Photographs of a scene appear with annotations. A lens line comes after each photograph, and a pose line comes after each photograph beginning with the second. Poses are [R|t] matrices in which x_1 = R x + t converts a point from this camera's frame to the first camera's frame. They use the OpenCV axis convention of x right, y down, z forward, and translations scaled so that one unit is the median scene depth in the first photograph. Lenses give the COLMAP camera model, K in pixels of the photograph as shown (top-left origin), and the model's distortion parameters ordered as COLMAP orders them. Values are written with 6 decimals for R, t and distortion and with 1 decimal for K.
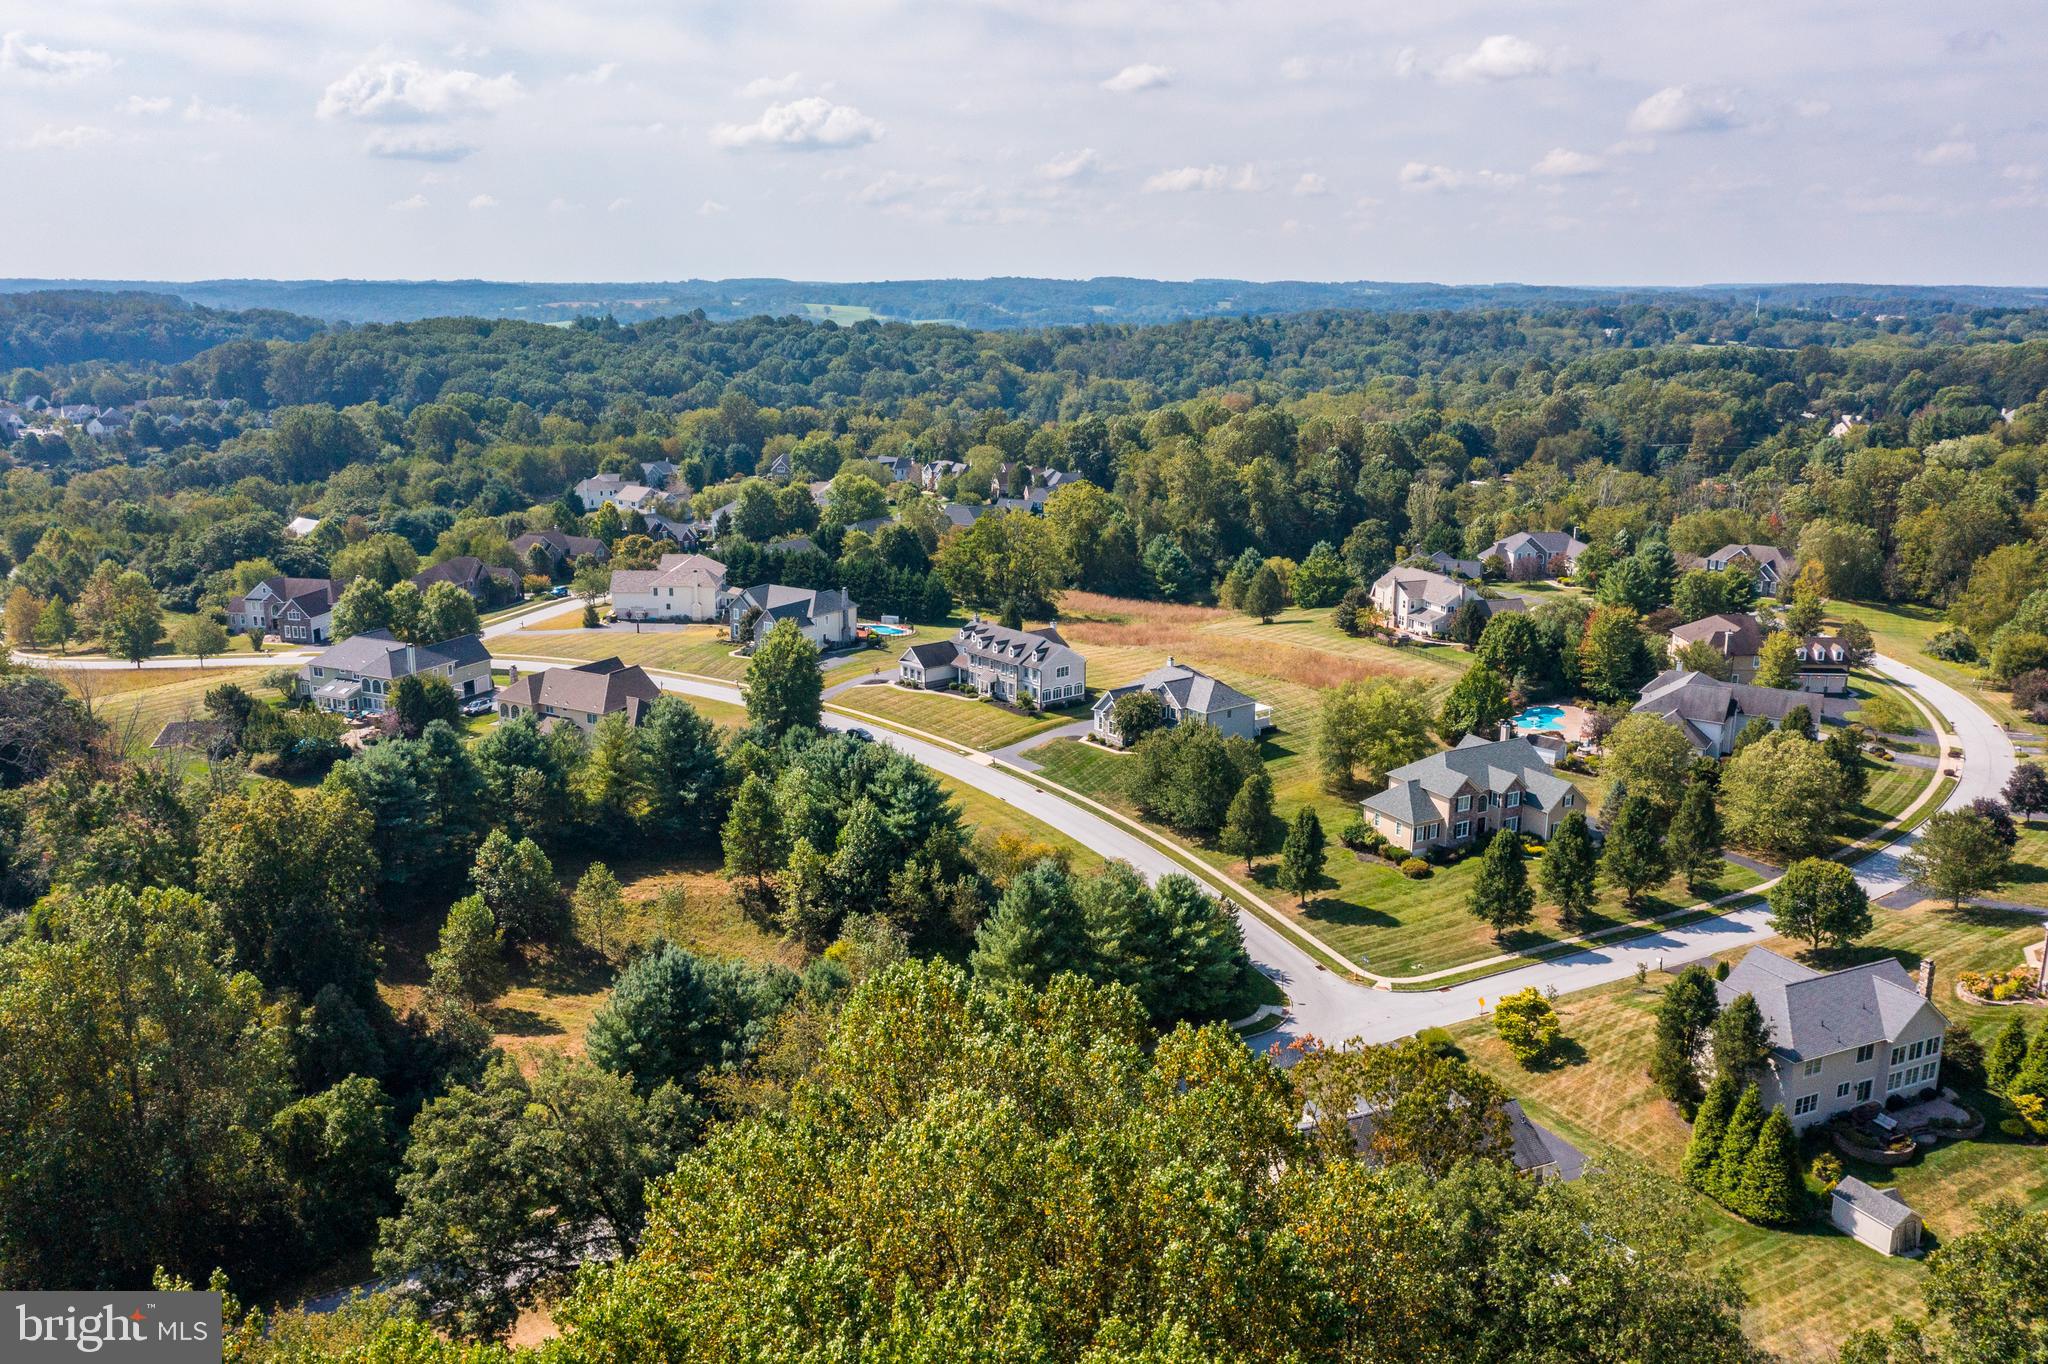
lens RADIAL K [[1618.2, 0, 1024.0], [0, 1618.2, 682.0], [0, 0, 1]] dist [-0.018266, 0.012691]
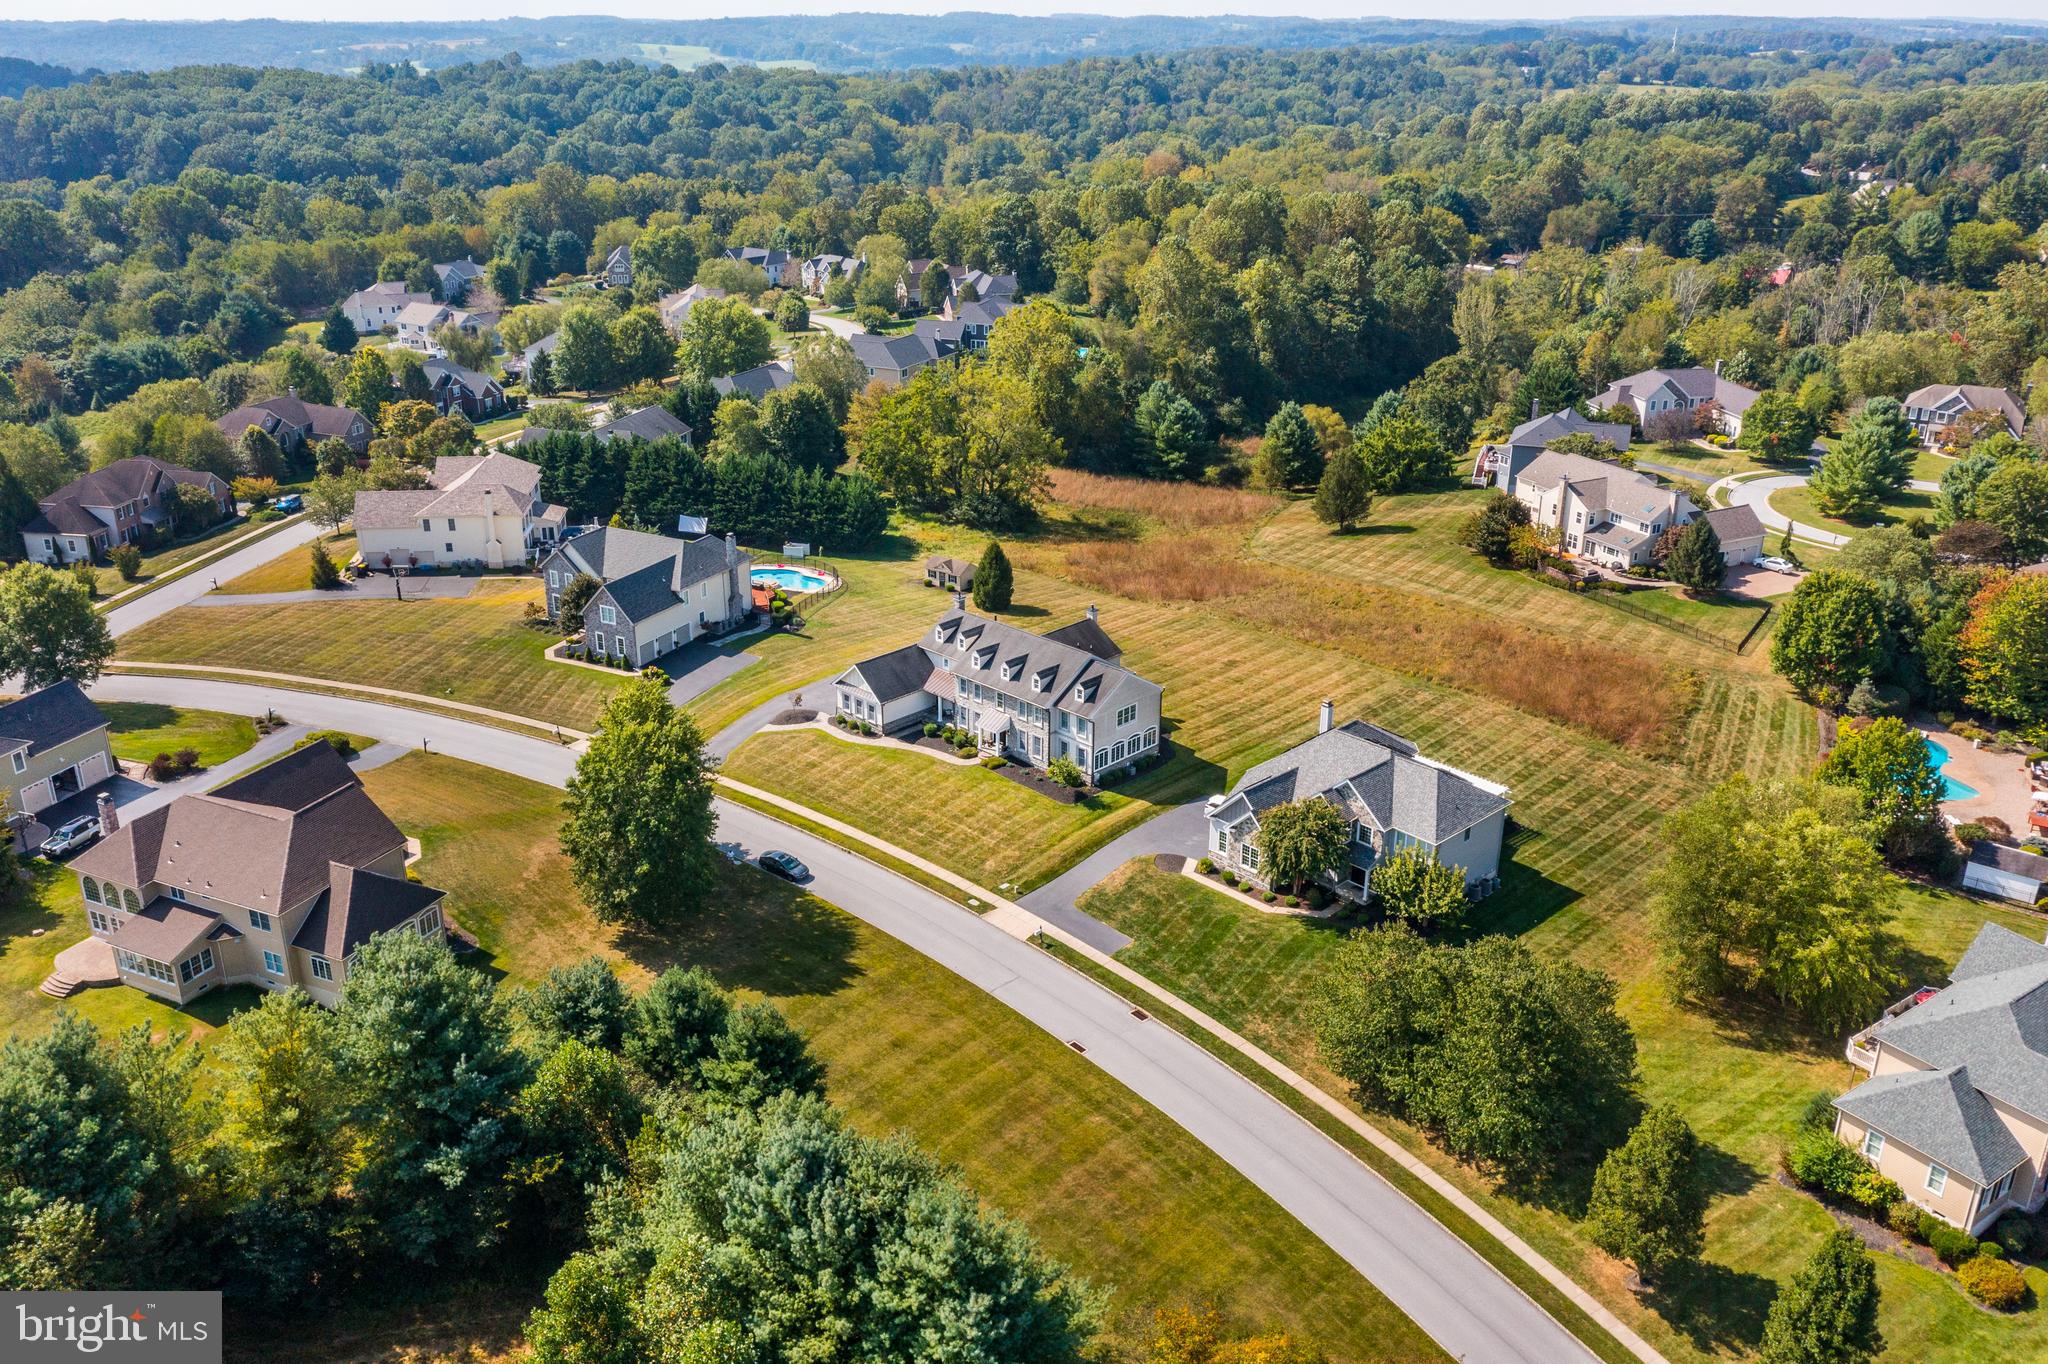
lens RADIAL K [[1618.2, 0, 1024.0], [0, 1618.2, 682.0], [0, 0, 1]] dist [-0.018266, 0.012691]
pose [[0.996135, -0.037595, 0.079387, -0.028230], [0.025480, 0.988593, 0.148442, -0.050947], [-0.084062, -0.145845, 0.985730, 0.210324]]
